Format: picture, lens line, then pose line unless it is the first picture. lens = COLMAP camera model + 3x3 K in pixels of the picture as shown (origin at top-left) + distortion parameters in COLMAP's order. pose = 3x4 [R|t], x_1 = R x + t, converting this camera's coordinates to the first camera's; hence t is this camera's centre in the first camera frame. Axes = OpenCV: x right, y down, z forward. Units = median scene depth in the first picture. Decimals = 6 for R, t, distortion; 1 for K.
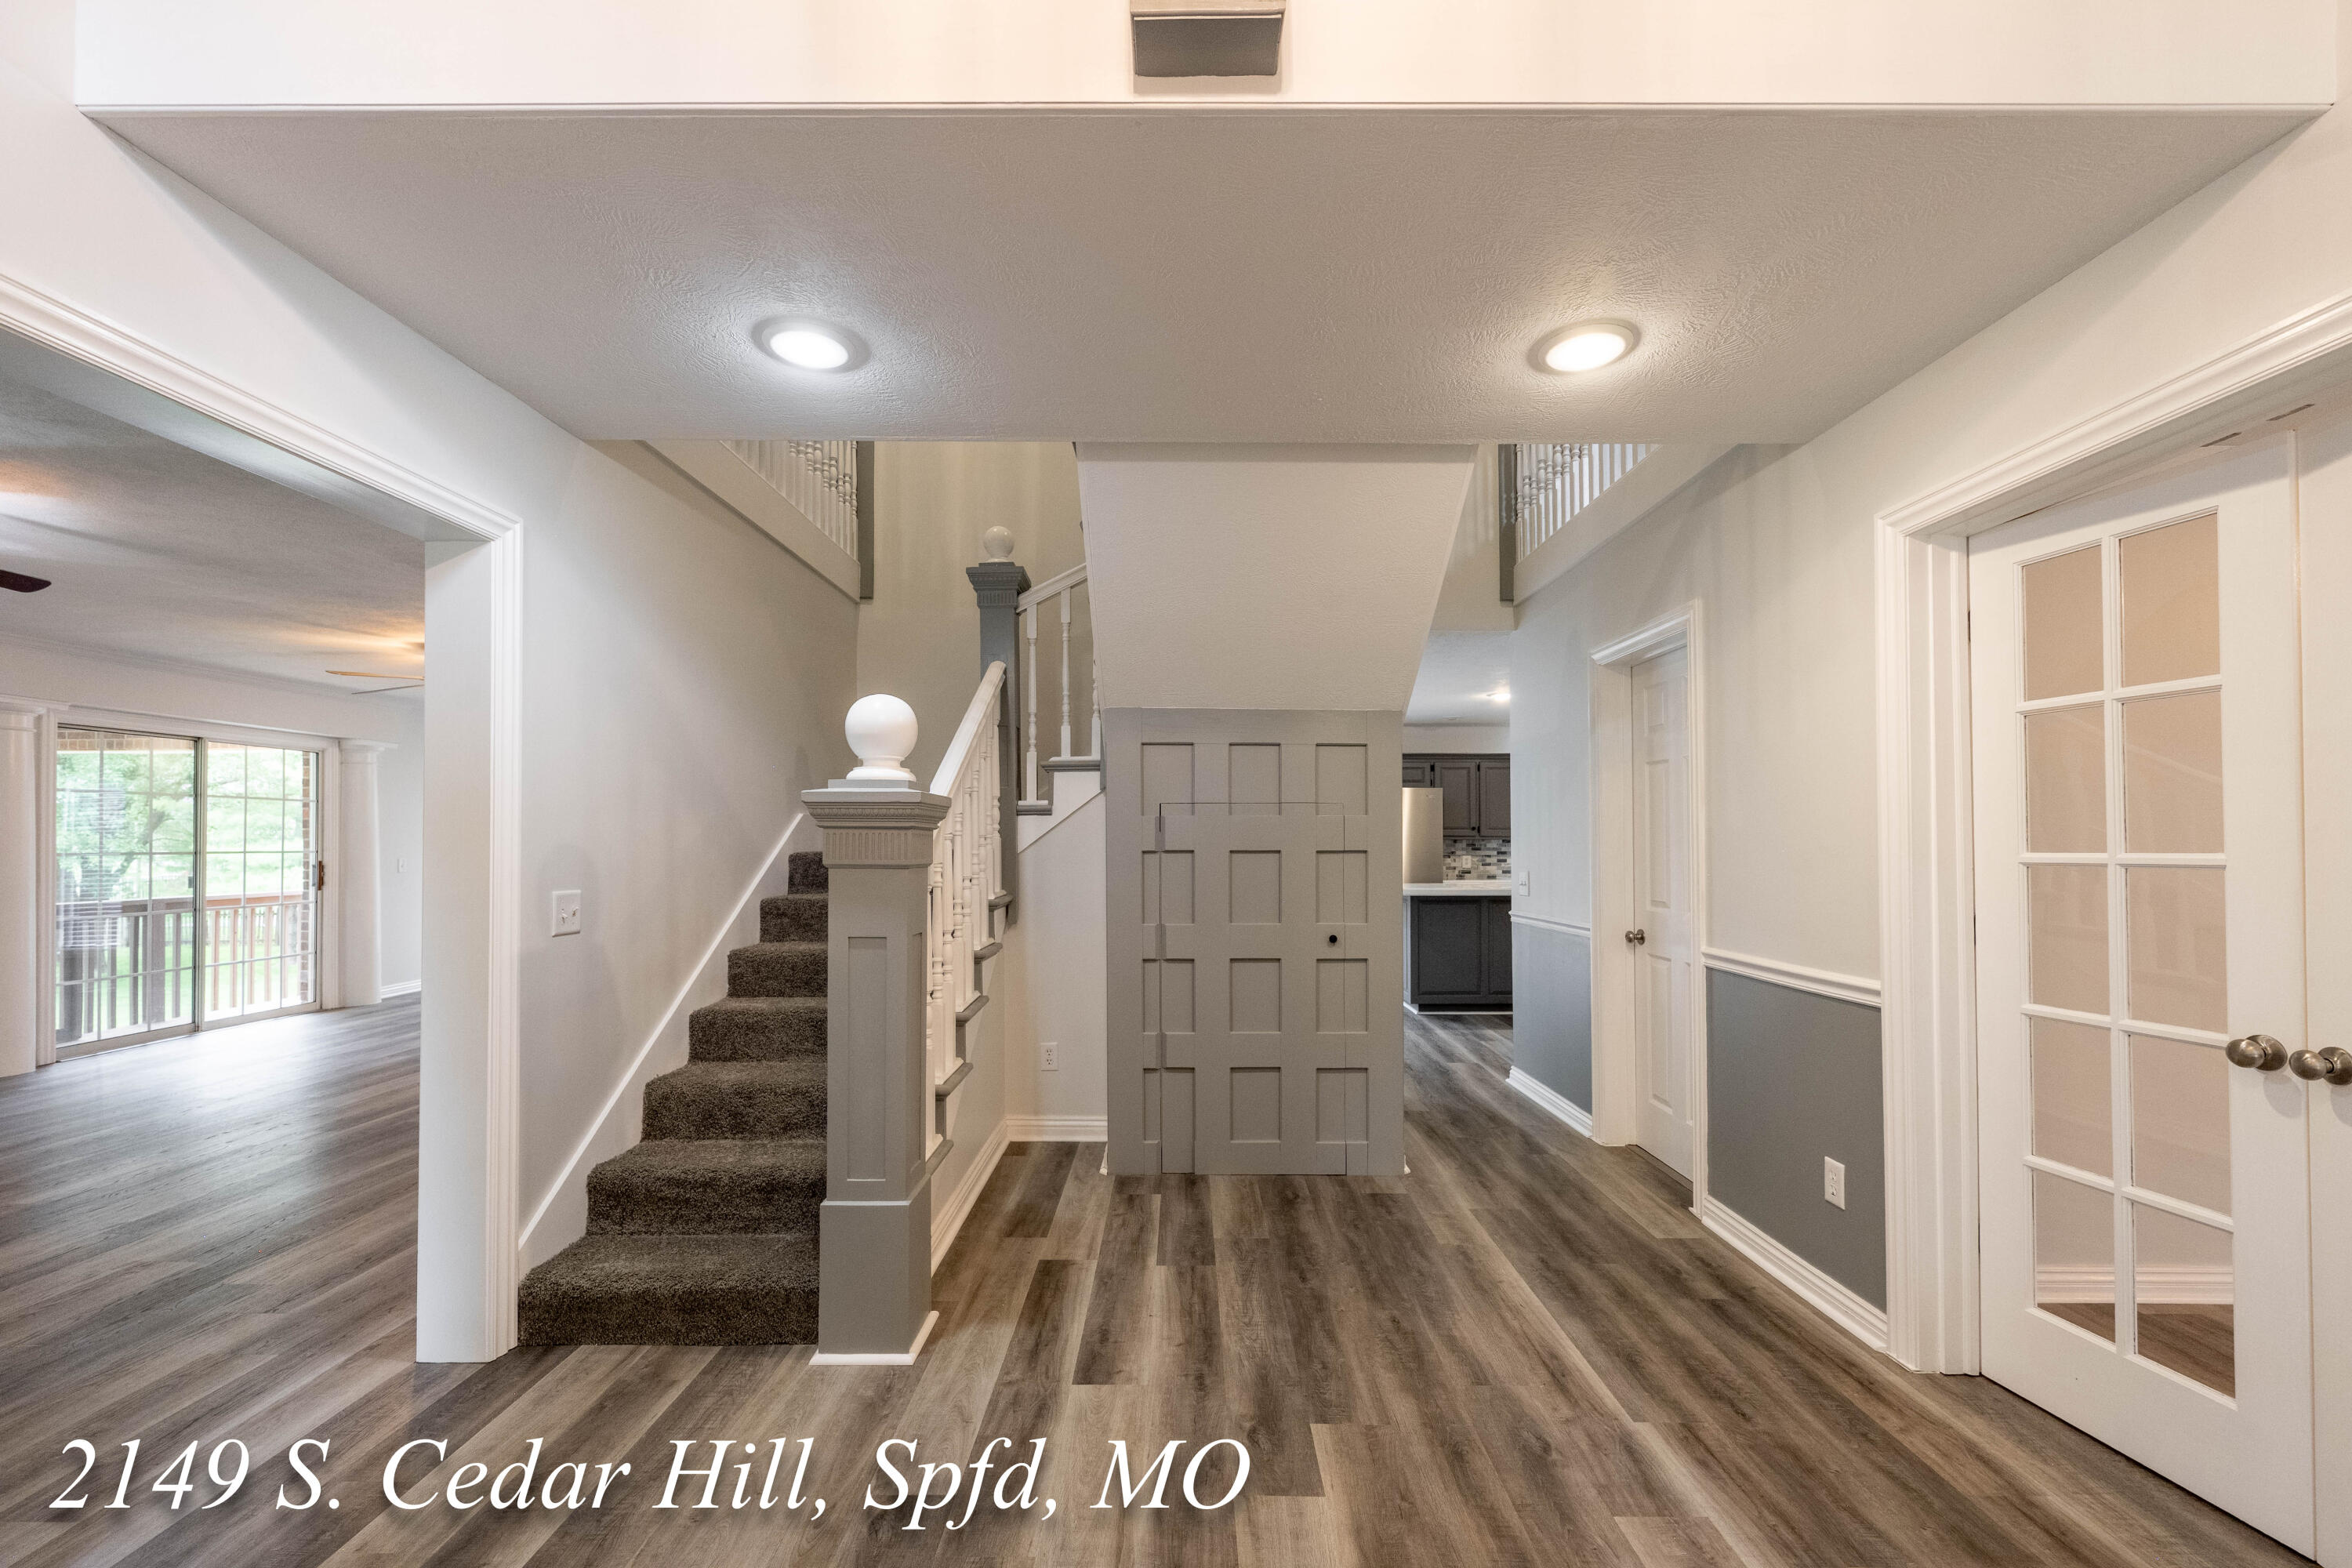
lens RADIAL K [[968.8, 0, 1149.5], [0, 968.8, 783.8], [0, 0, 1]] dist [-0.000369, -0.000061]
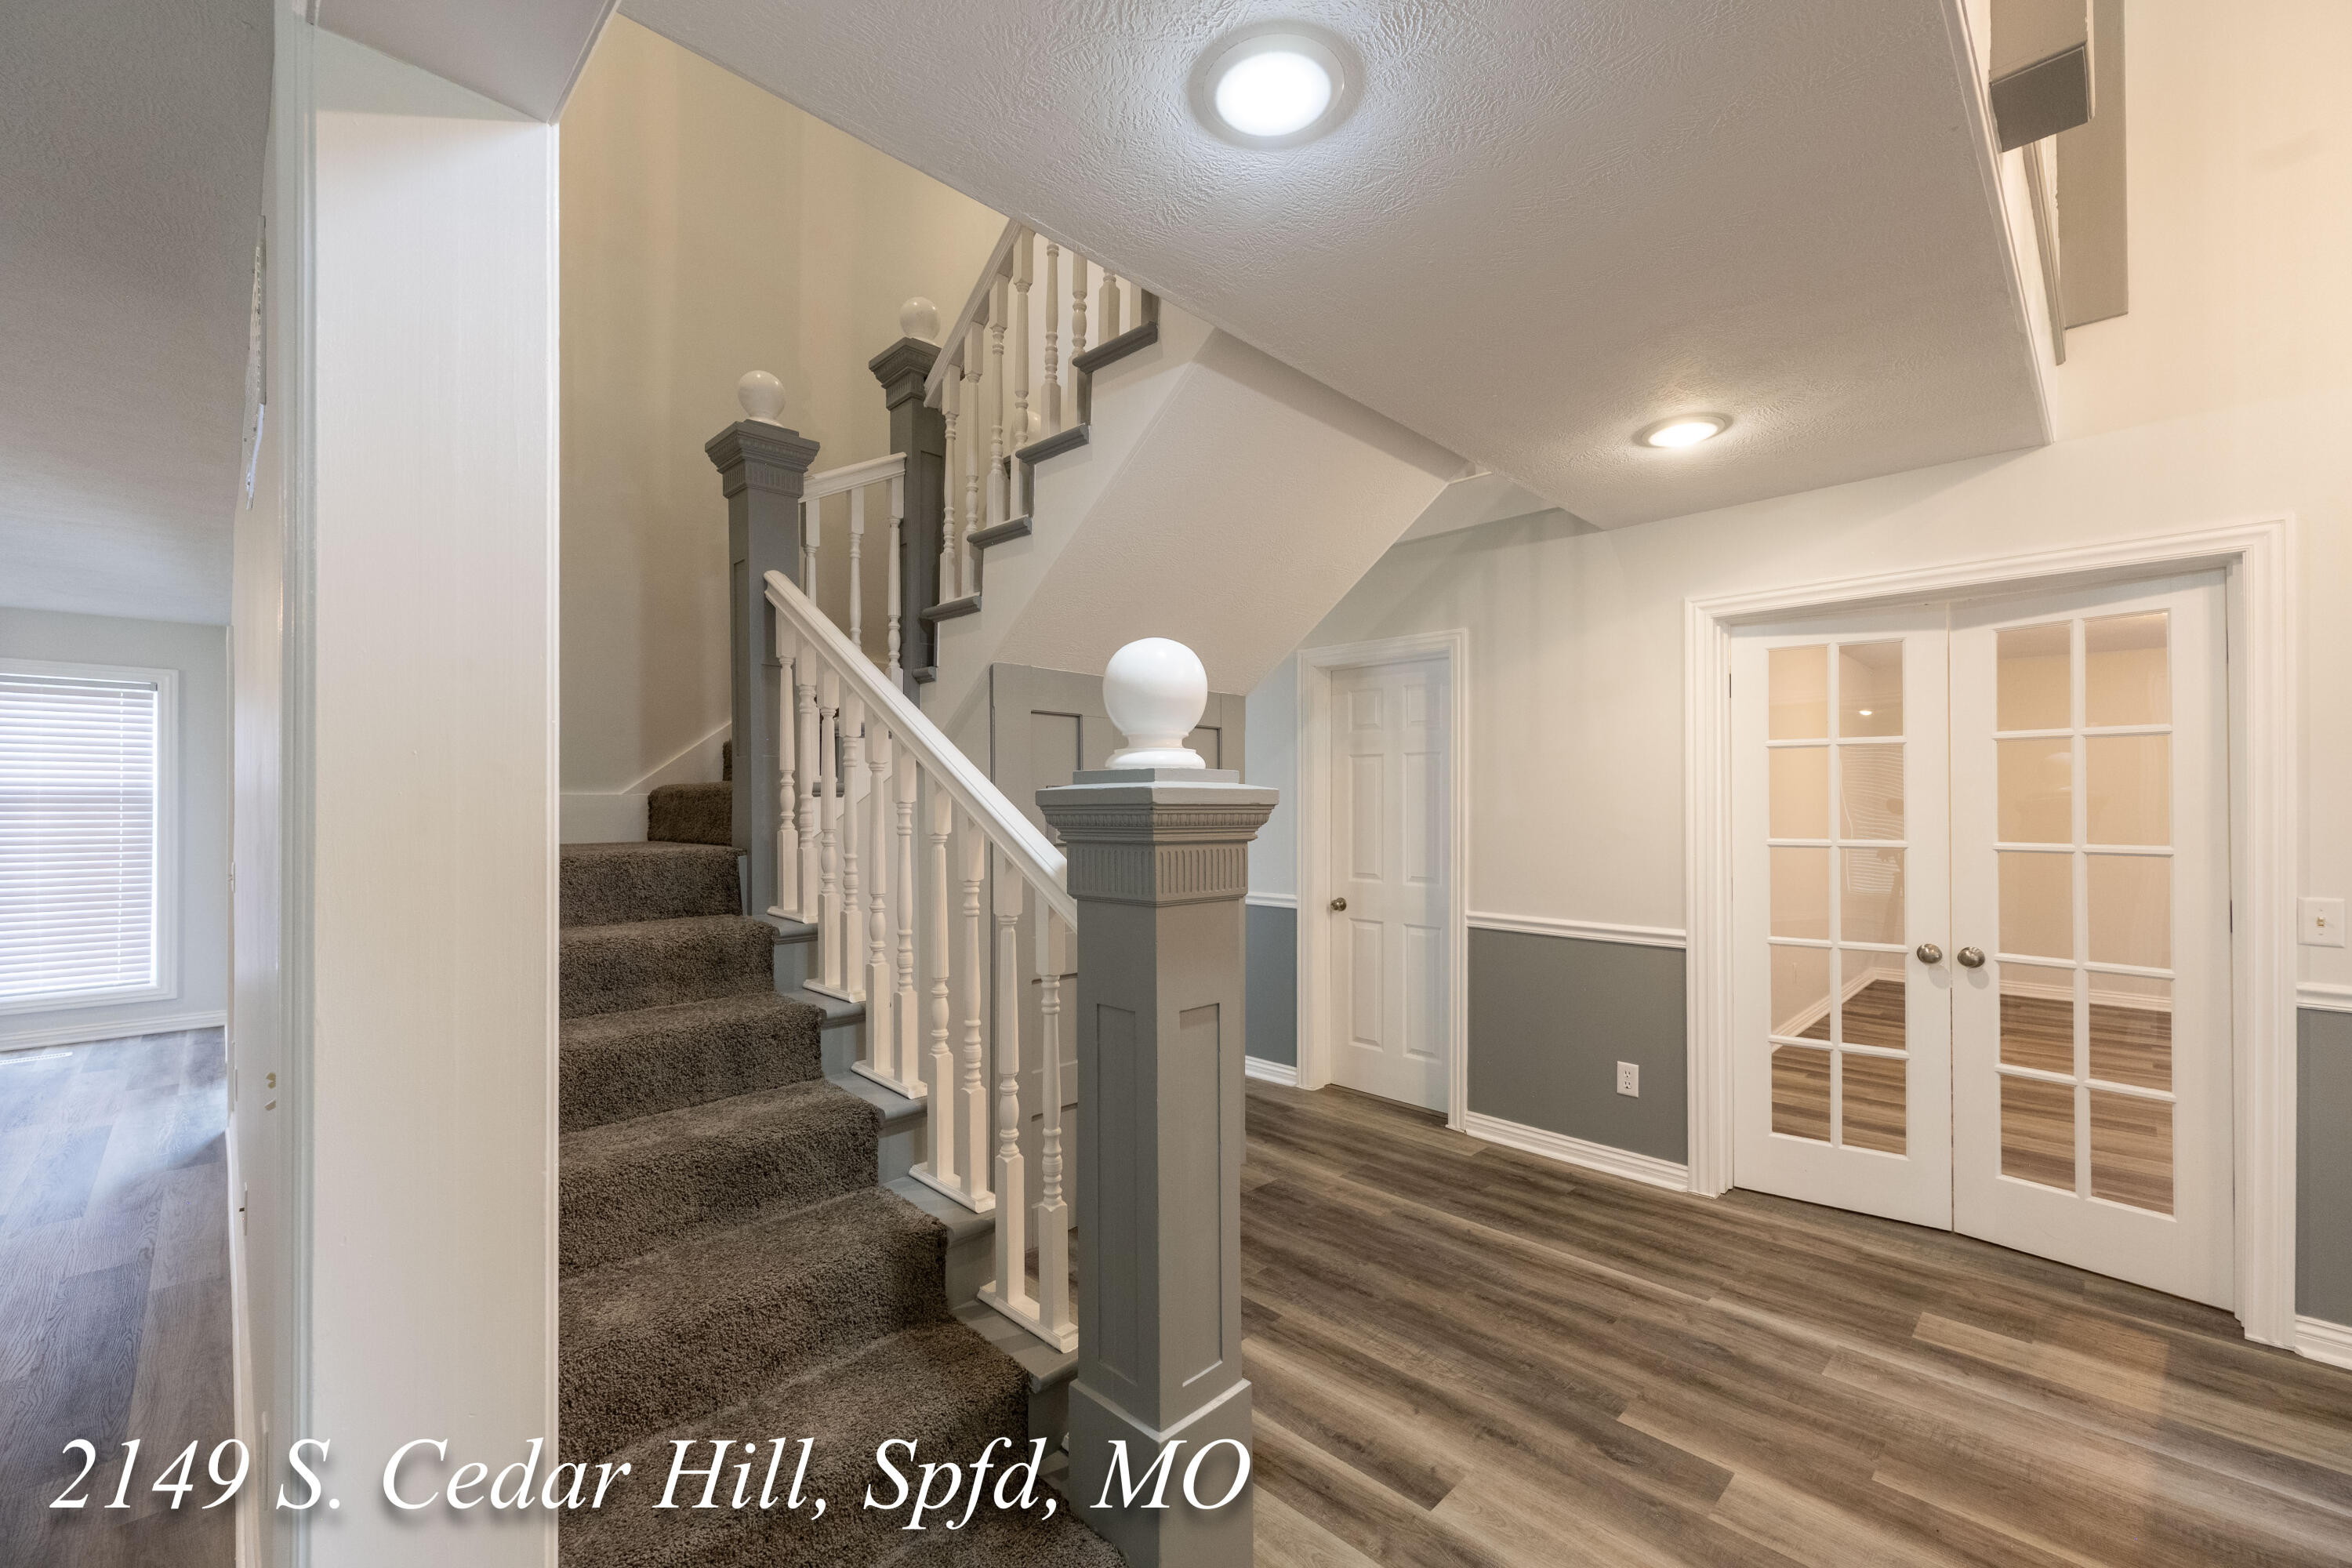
lens RADIAL K [[973.1, 0, 1177.9], [0, 973.1, 762.9], [0, 0, 1]] dist [0.000429, 0.000135]
pose [[0.695332, 0.027698, 0.718155, -0.770920], [-0.043632, 0.999041, 0.003714, -0.012469], [-0.717363, -0.033917, 0.695873, 0.542404]]
